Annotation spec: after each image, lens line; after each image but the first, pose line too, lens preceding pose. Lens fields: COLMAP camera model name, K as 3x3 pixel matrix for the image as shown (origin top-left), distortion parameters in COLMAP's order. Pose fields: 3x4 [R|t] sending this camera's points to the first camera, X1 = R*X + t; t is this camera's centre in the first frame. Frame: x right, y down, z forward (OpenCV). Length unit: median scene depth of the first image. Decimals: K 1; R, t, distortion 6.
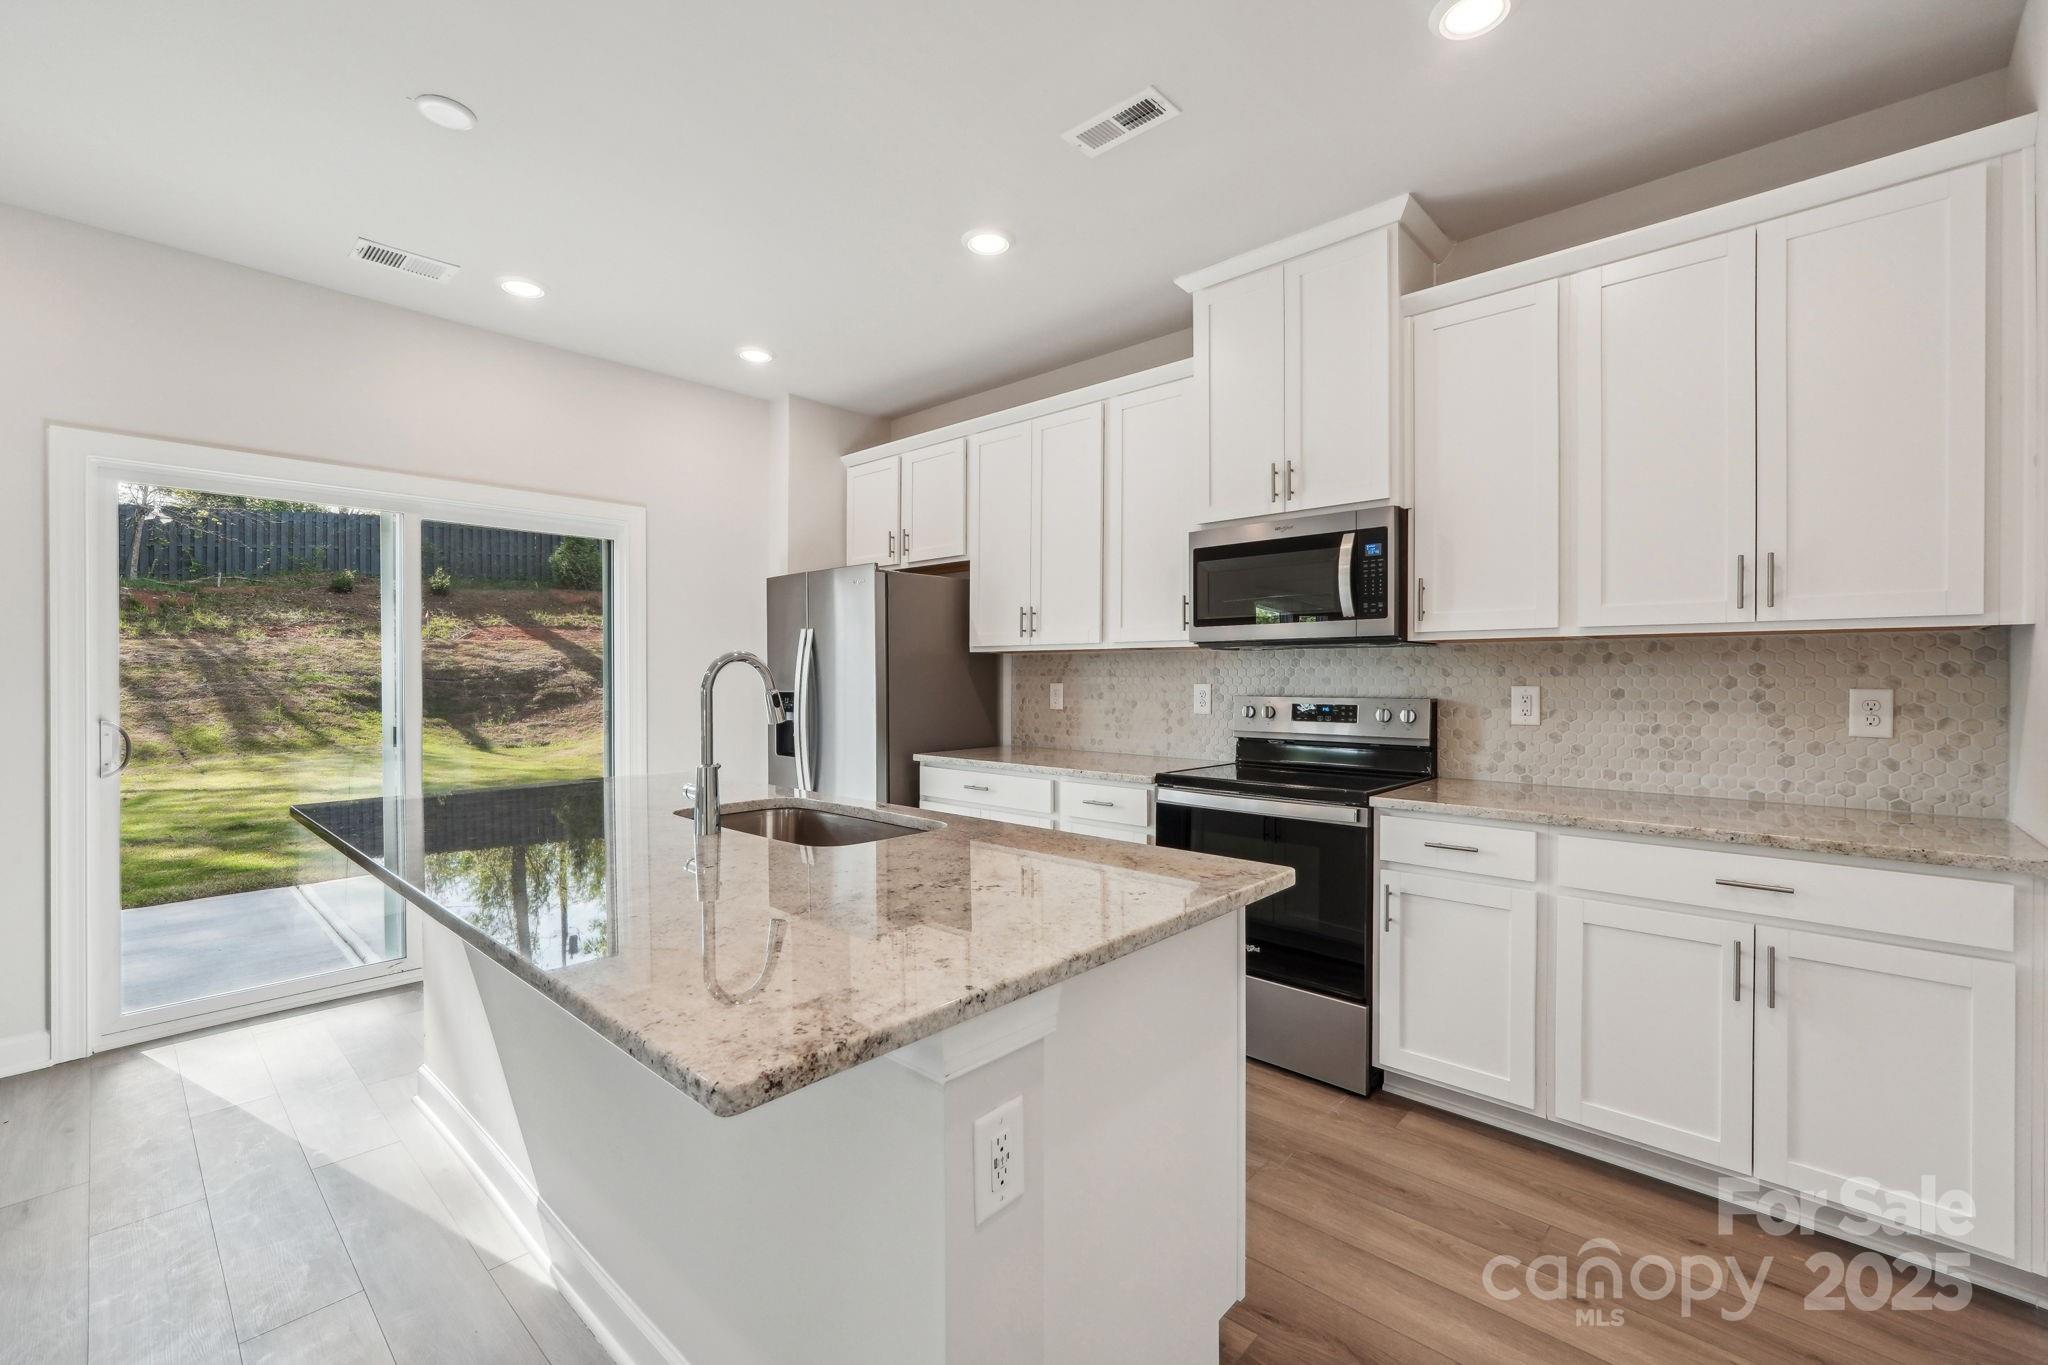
lens RADIAL K [[873.0, 0, 1010.2], [0, 873.0, 679.9], [0, 0, 1]] dist [-0.003431, 0.003932]
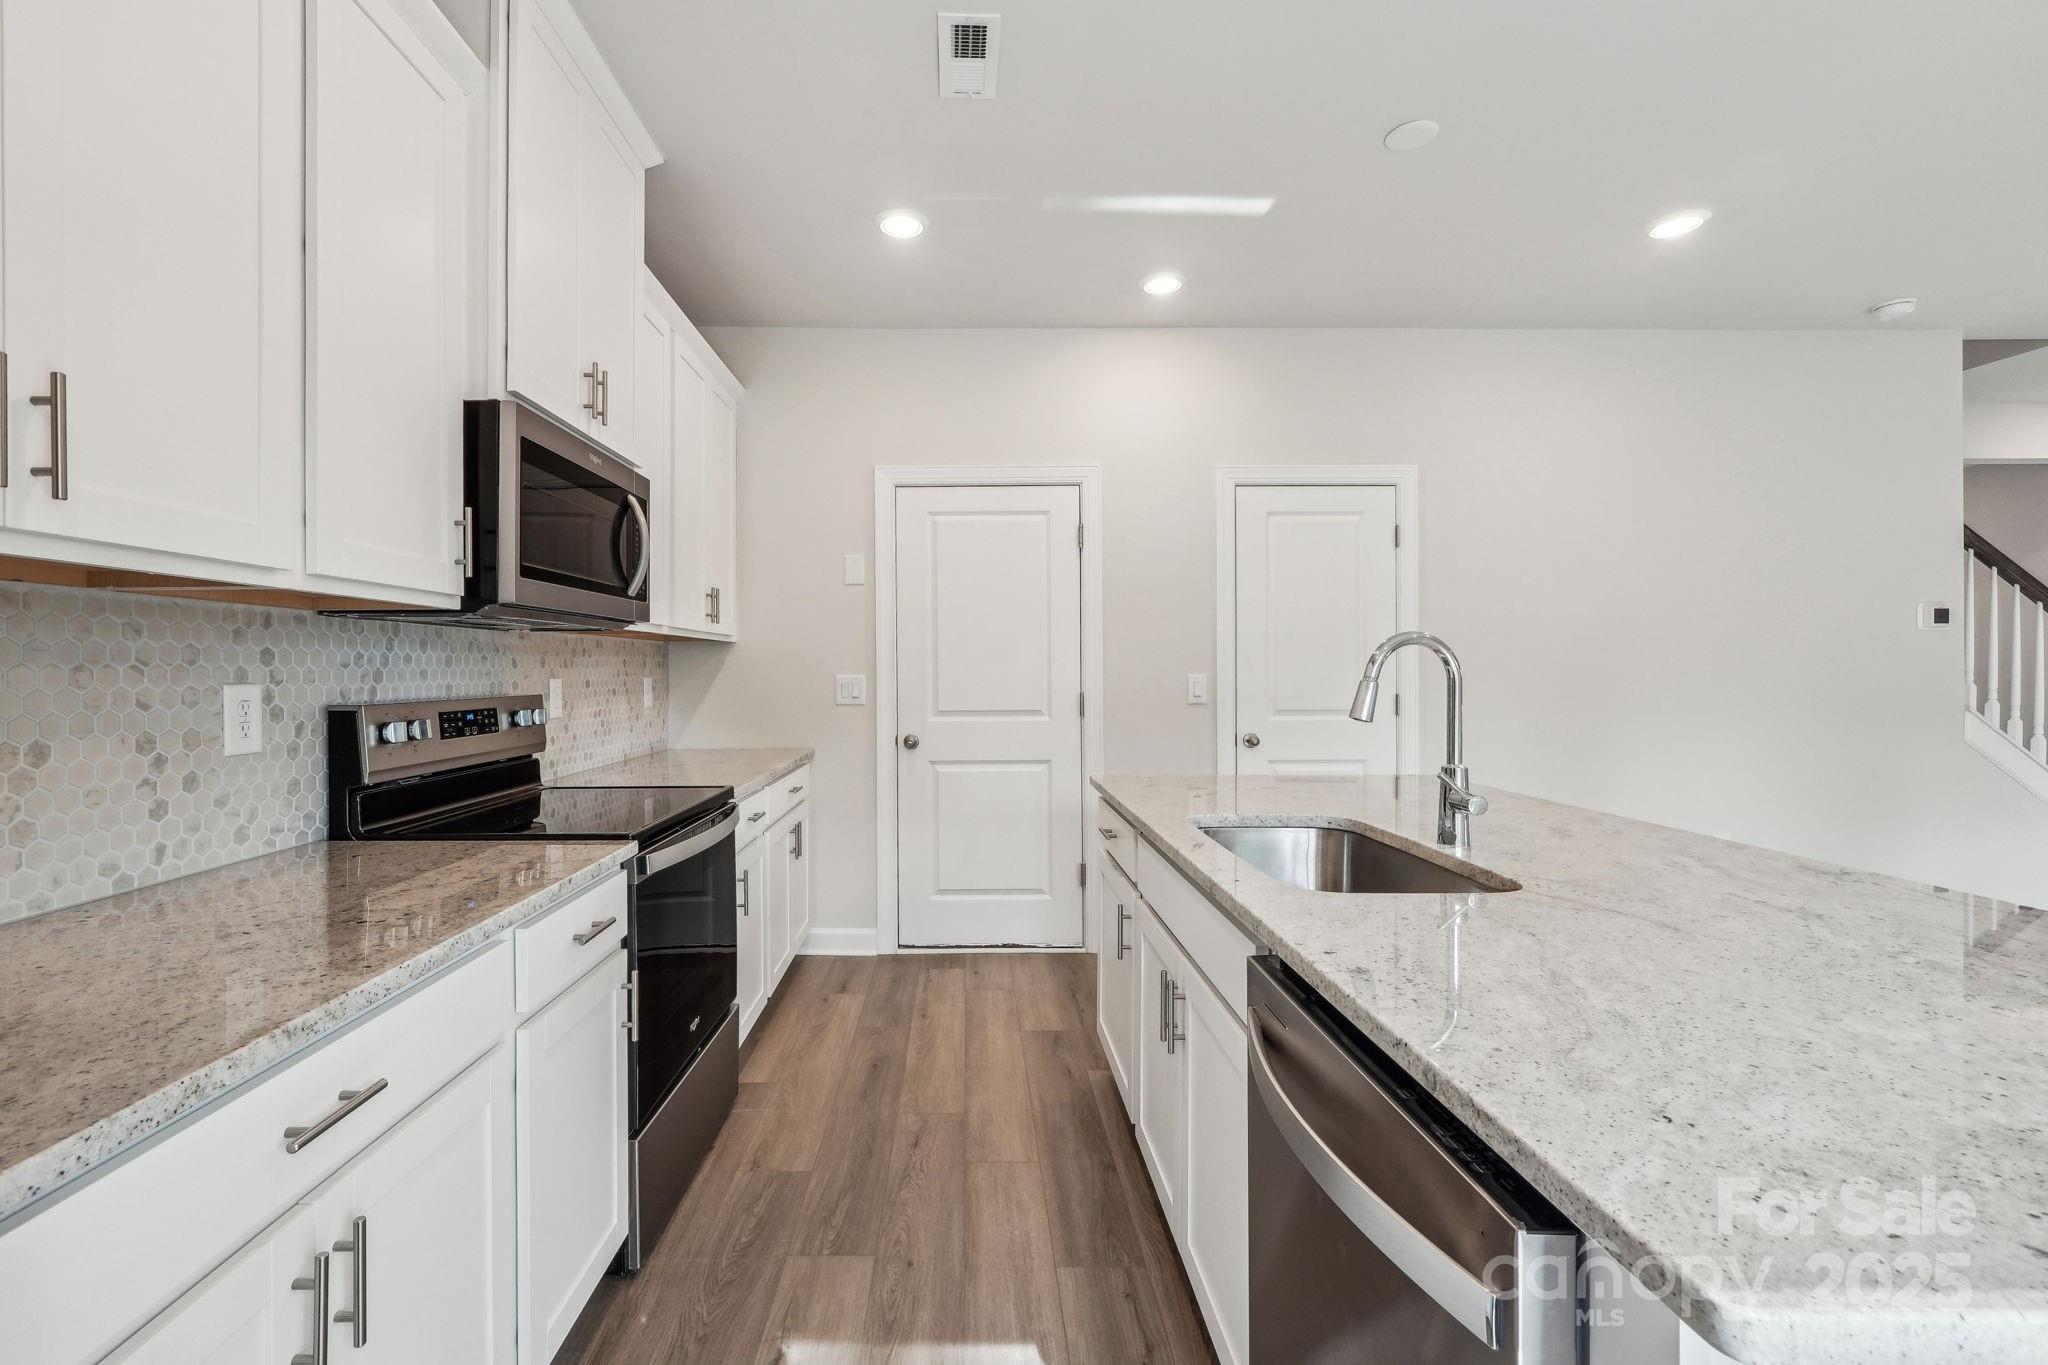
lens RADIAL K [[873.0, 0, 1014.4], [0, 873.0, 670.1], [0, 0, 1]] dist [-0.003431, 0.003932]
pose [[-0.720456, 0.006447, 0.693470, -0.351123], [0.010005, 0.999949, 0.001098, 0.000997], [-0.693428, 0.007729, -0.720484, 1.047048]]
